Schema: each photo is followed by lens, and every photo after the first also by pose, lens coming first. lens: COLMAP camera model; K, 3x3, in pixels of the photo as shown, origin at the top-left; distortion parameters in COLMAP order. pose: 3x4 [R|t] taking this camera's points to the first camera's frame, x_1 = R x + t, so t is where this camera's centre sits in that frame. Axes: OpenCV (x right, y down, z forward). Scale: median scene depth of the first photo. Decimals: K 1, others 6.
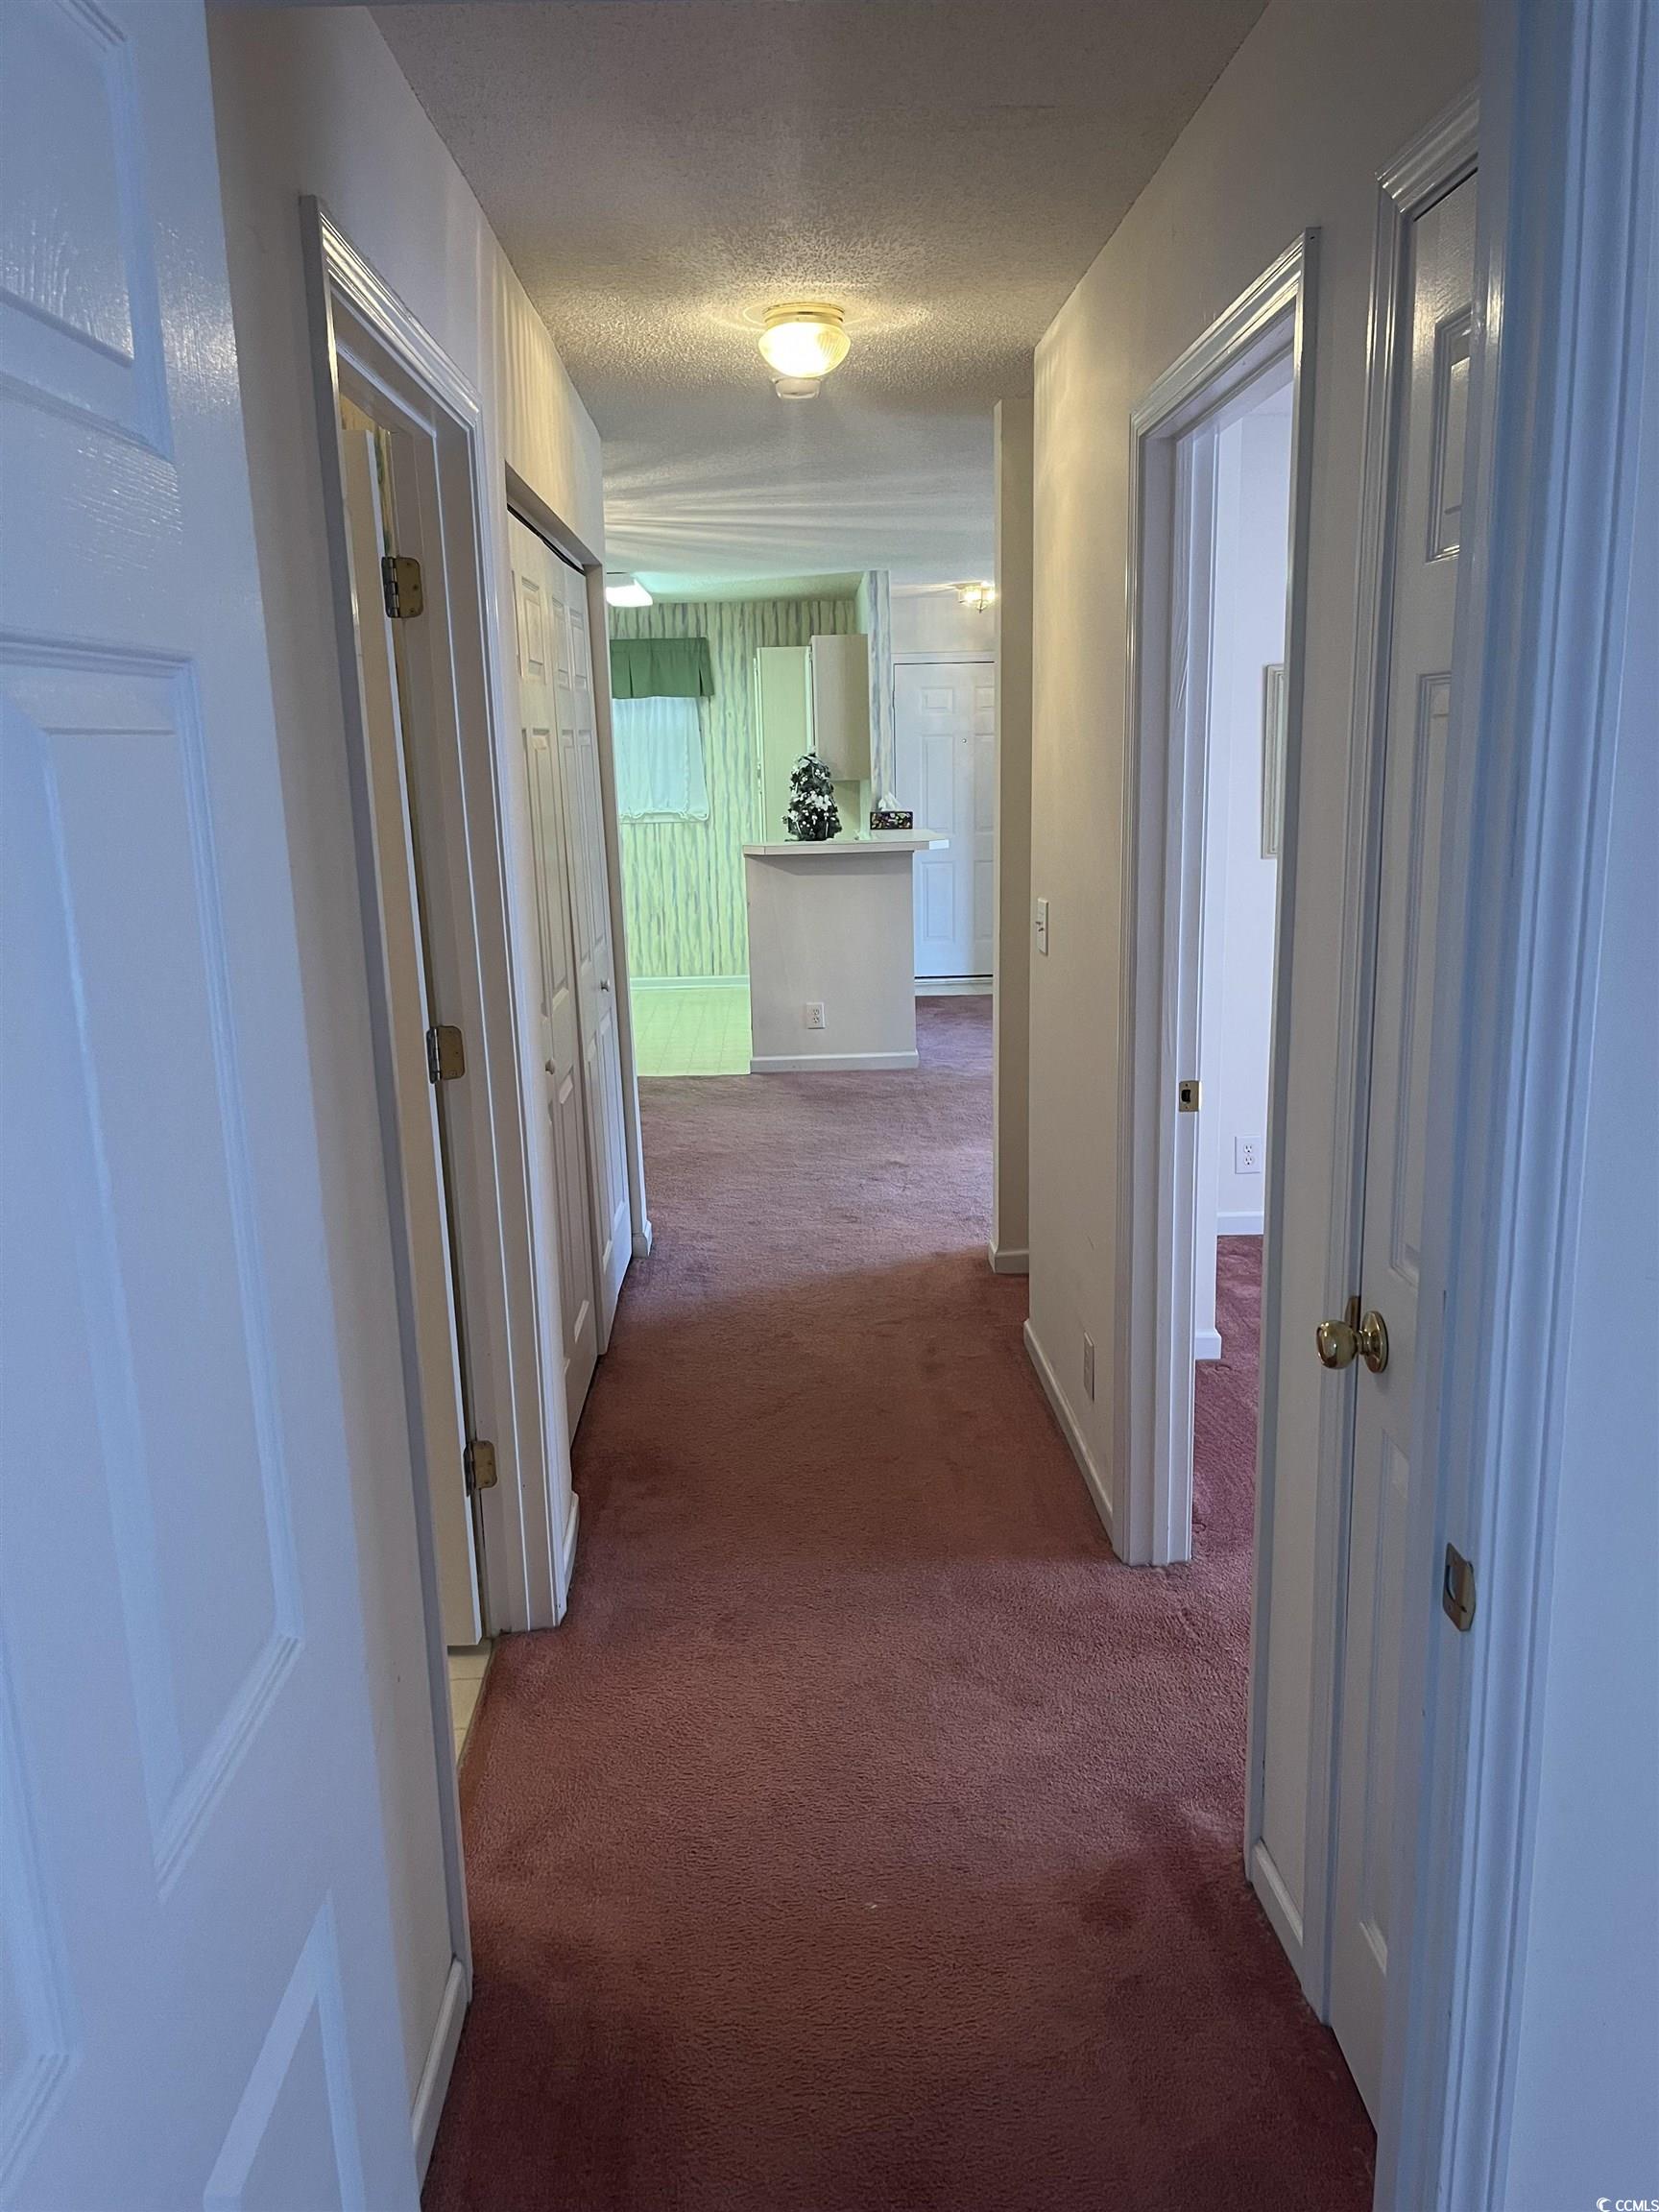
lens RADIAL K [[1691.8, 0, 825.1], [0, 1691.8, 1099.2], [0, 0, 1]] dist [0.046621, -0.046683]
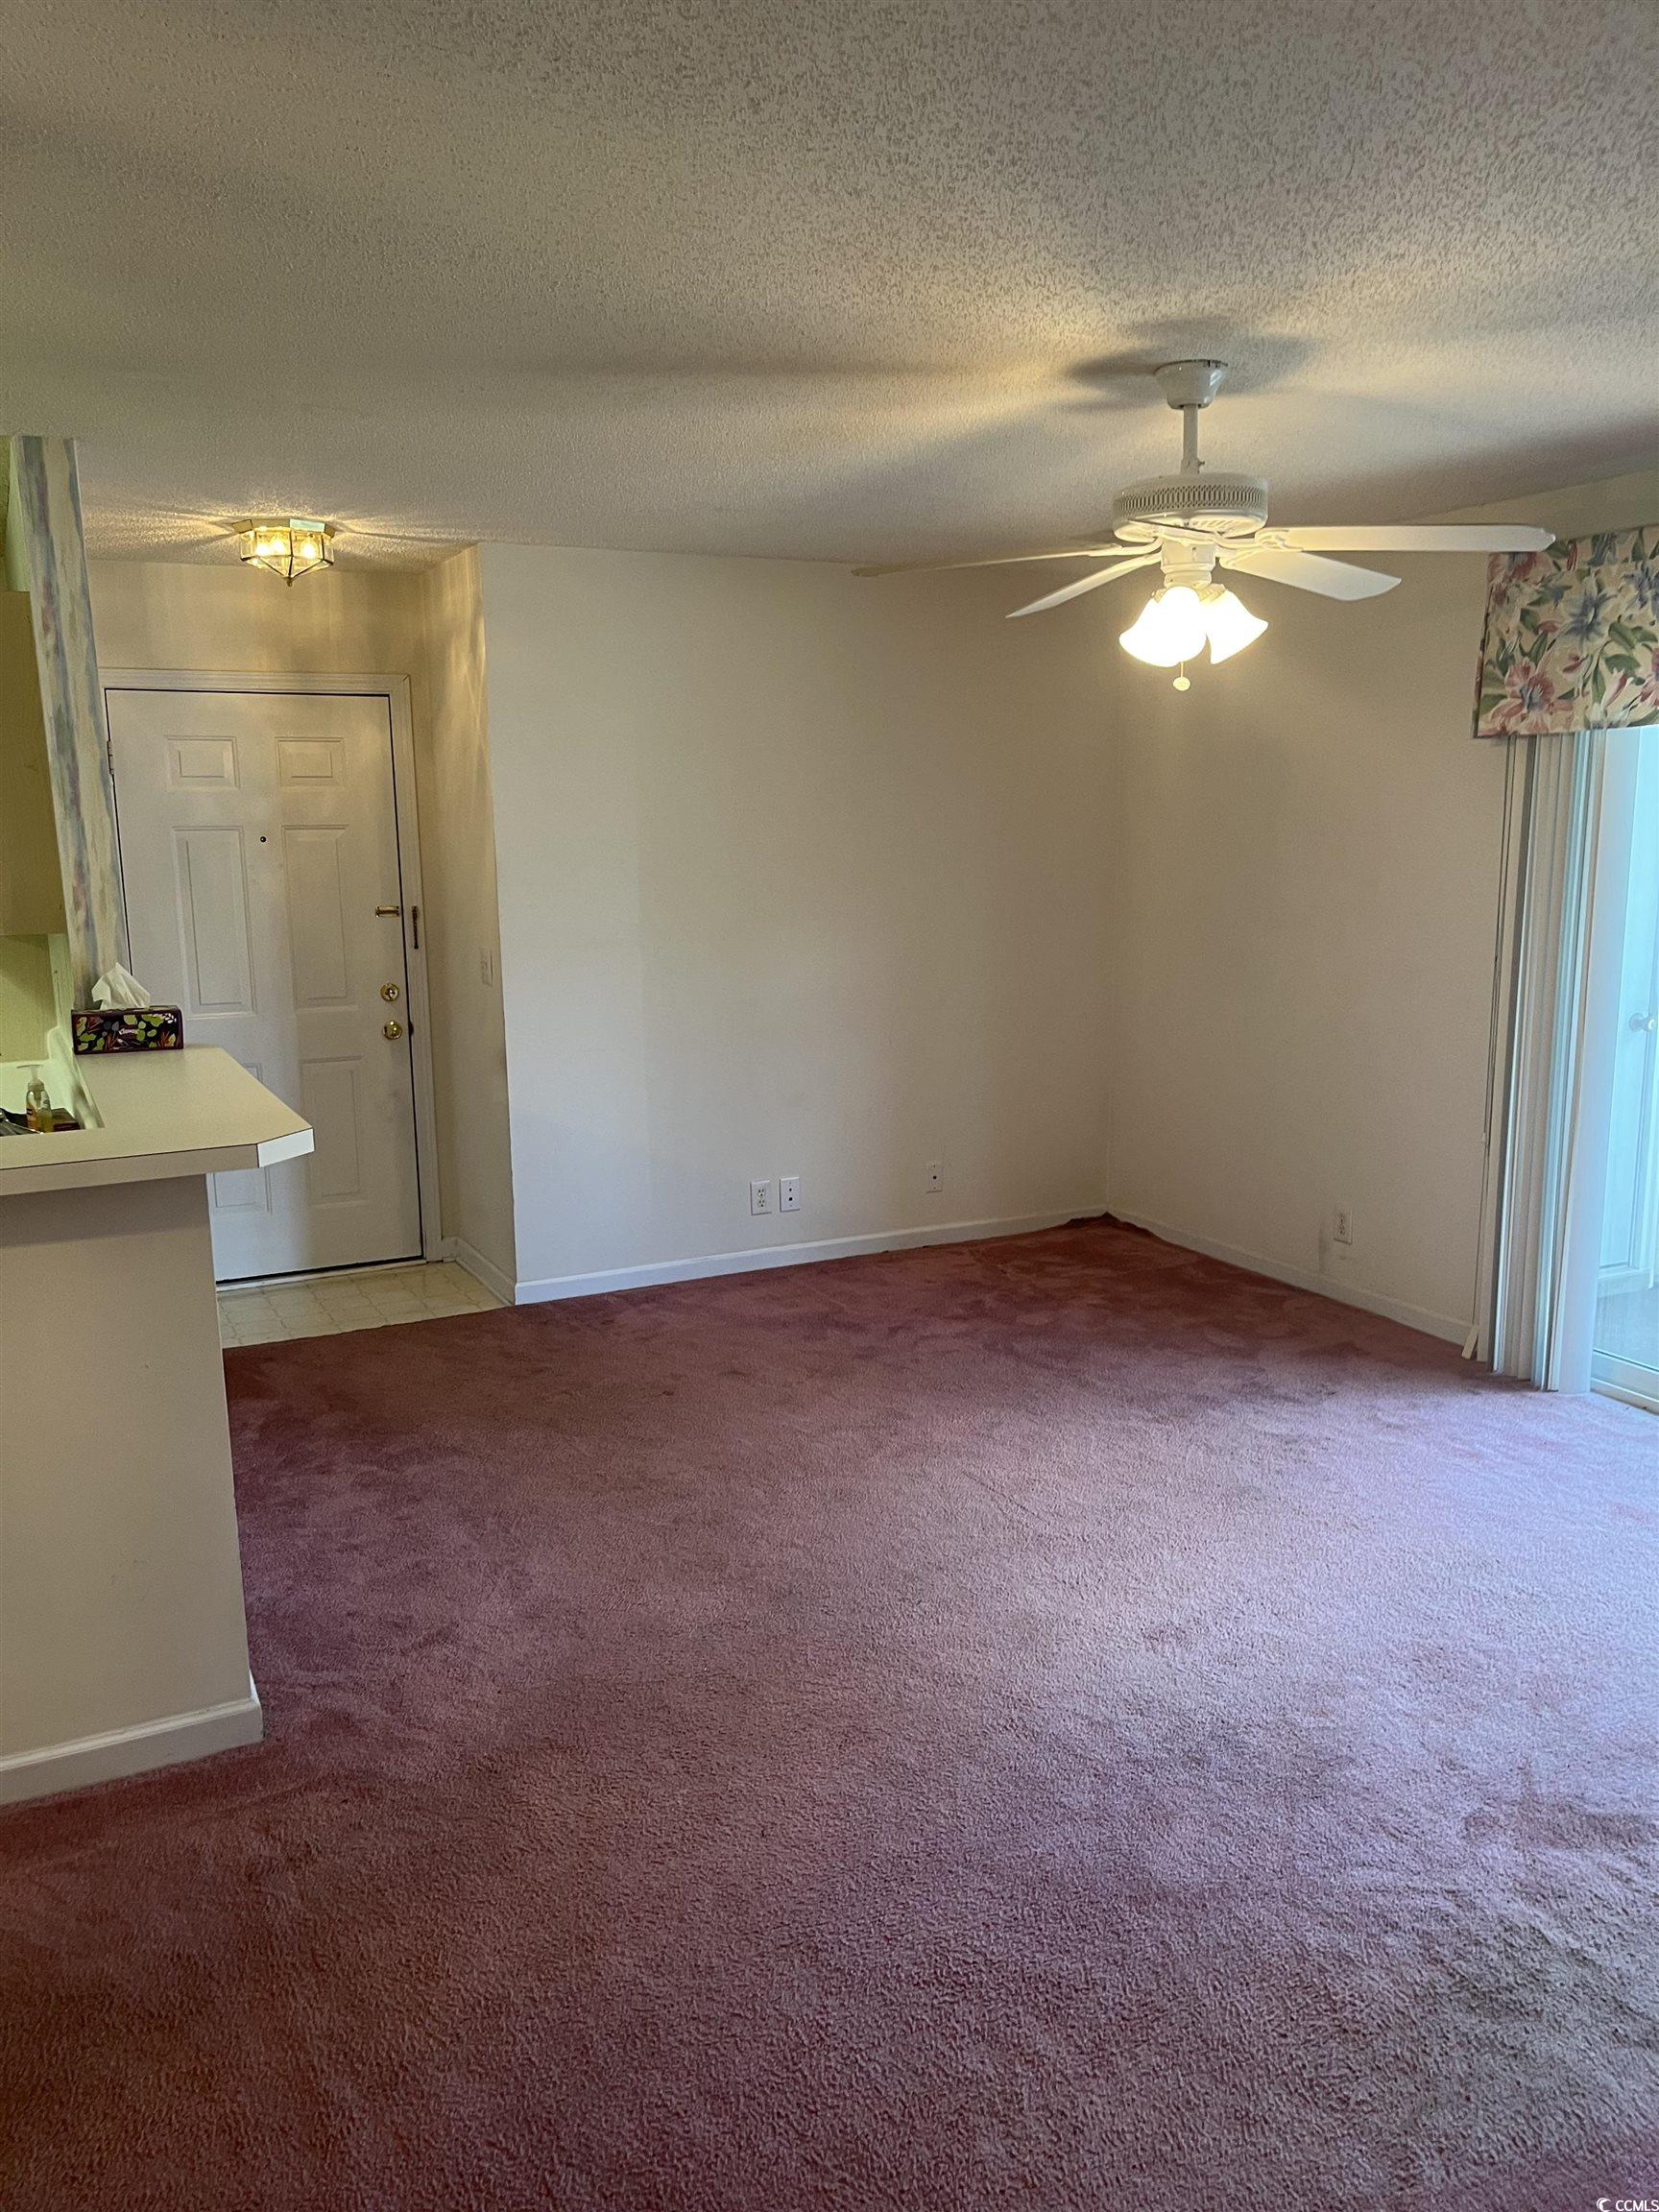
lens RADIAL K [[1691.8, 0, 842.8], [0, 1691.8, 1111.0], [0, 0, 1]] dist [0.046621, -0.046683]
pose [[0.904961, -0.068266, 0.419983, 0.017142], [0.085796, 0.996048, -0.022967, -0.099209], [-0.416756, 0.056816, 0.907241, 0.448323]]
